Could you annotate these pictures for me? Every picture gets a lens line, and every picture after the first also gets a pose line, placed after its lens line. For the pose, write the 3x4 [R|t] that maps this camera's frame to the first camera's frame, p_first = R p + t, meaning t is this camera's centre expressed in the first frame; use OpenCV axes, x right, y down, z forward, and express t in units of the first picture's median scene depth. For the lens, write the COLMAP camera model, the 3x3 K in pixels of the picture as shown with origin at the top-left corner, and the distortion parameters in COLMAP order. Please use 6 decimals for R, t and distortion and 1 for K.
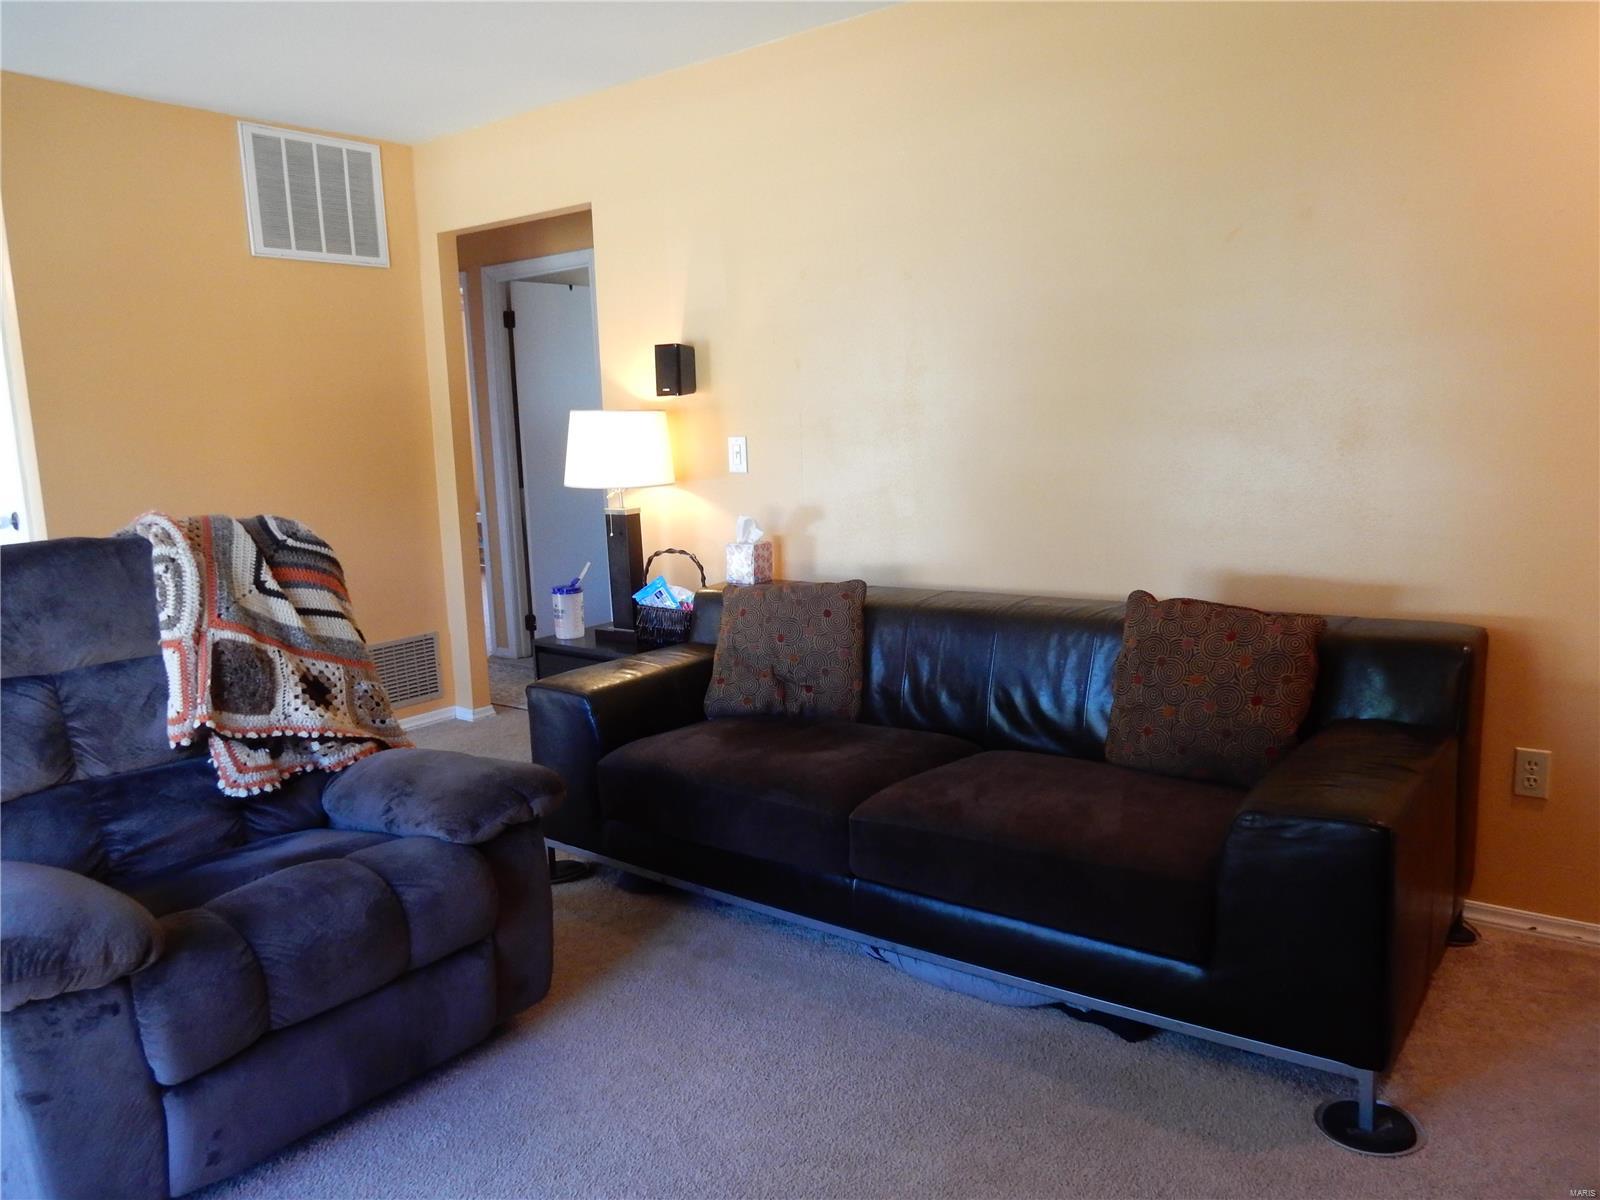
lens RADIAL K [[1167.9, 0, 799.5], [0, 1167.9, 611.4], [0, 0, 1]] dist [-0.010996, 0.002159]
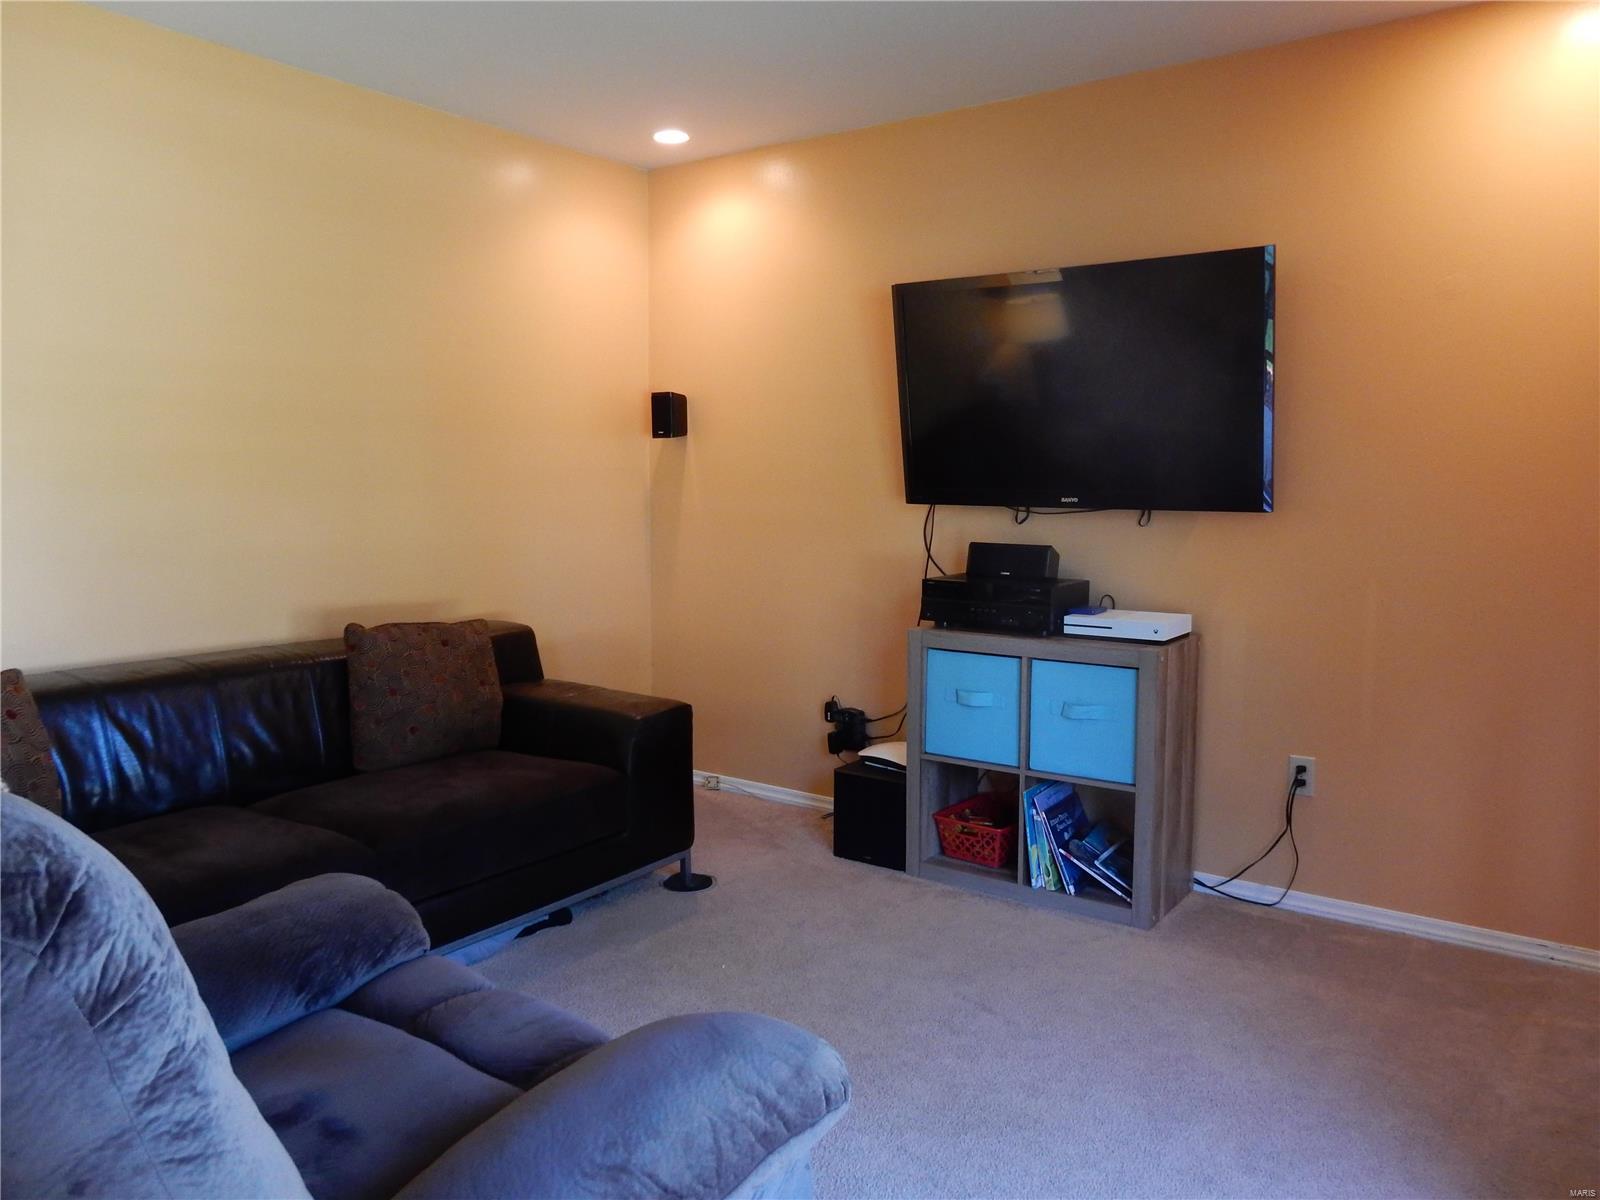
lens RADIAL K [[1167.9, 0, 784.7], [0, 1167.9, 611.7], [0, 0, 1]] dist [-0.010996, 0.002159]
pose [[-0.004805, -0.082715, 0.996562, -0.895838], [0.154898, 0.984483, 0.082460, -0.059839], [-0.987919, 0.154762, 0.008082, 0.564541]]
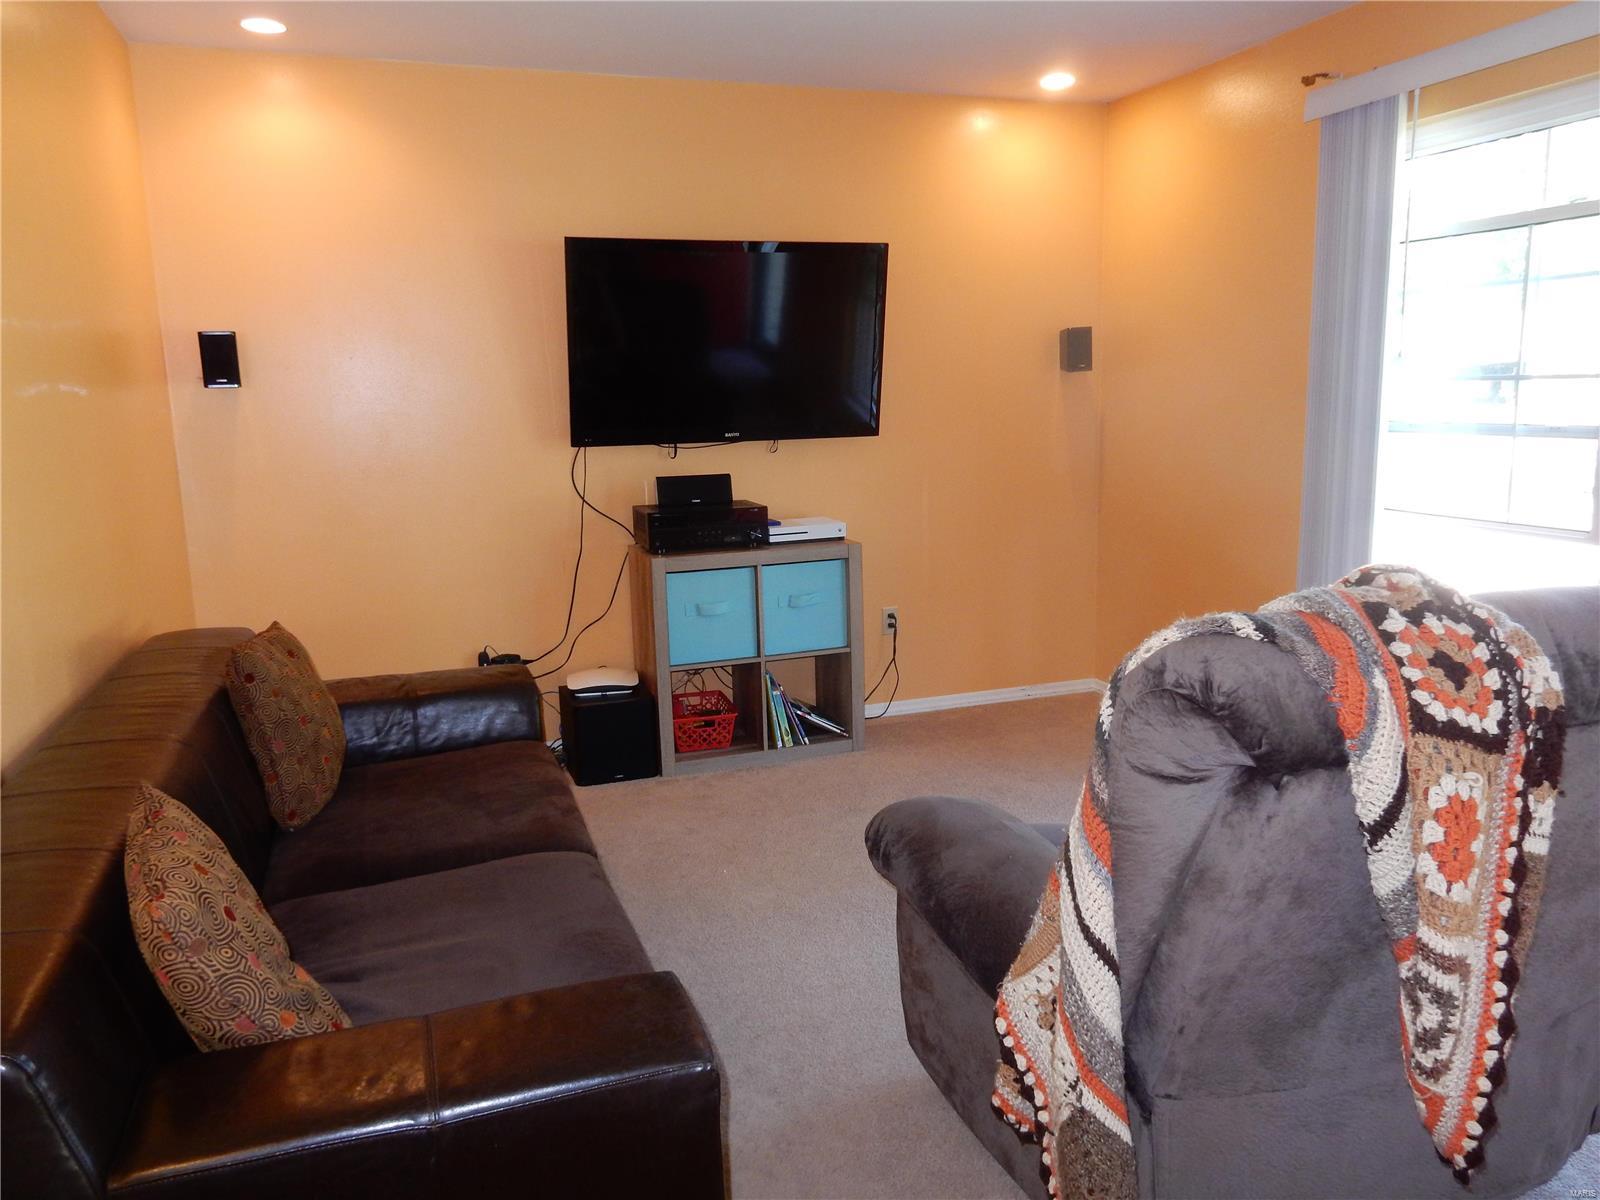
lens RADIAL K [[1167.9, 0, 801.8], [0, 1167.9, 607.5], [0, 0, 1]] dist [-0.010996, 0.002159]
pose [[-0.824236, -0.046980, 0.564294, -0.576411], [0.142588, 0.947219, 0.287131, -0.238658], [-0.548000, 0.317126, -0.774033, 1.457187]]
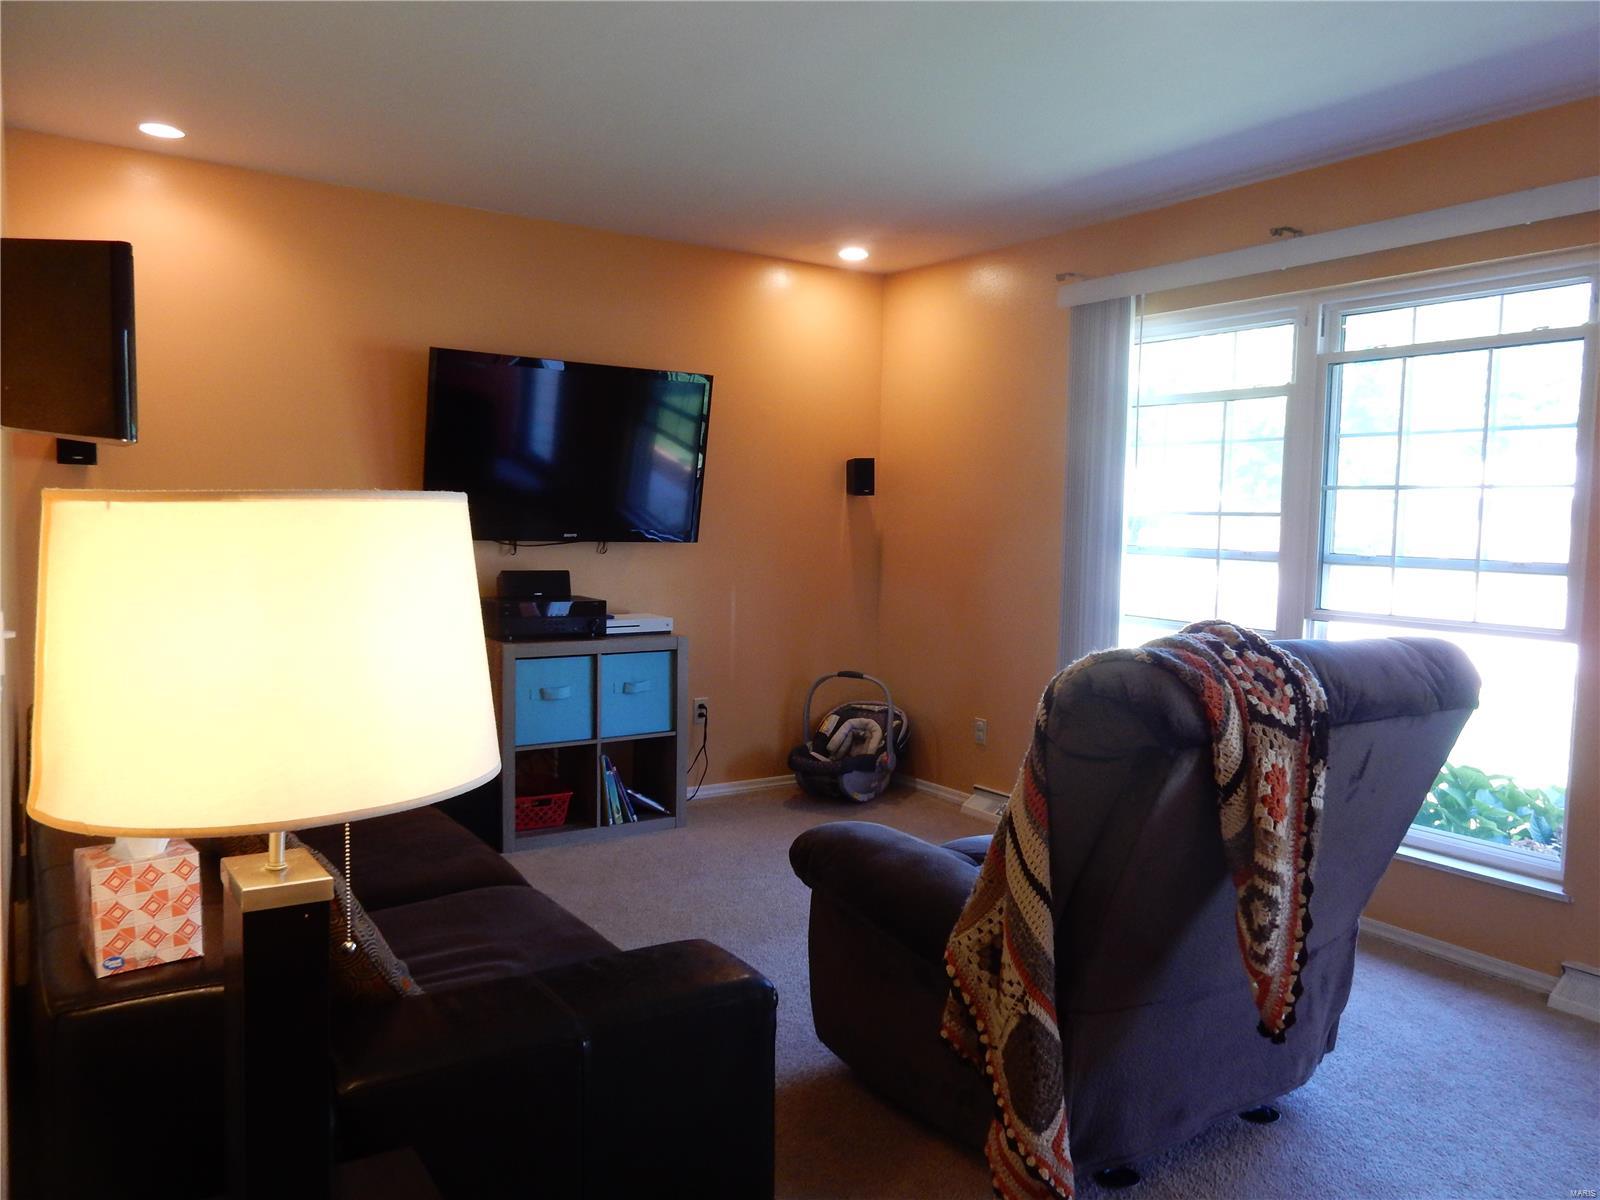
lens RADIAL K [[1167.9, 0, 797.3], [0, 1167.9, 610.0], [0, 0, 1]] dist [-0.010996, 0.002159]
pose [[-0.940890, -0.011698, 0.338511, -0.499674], [0.064332, 0.975040, 0.212507, -0.257031], [-0.332547, 0.221723, -0.916652, 1.698368]]
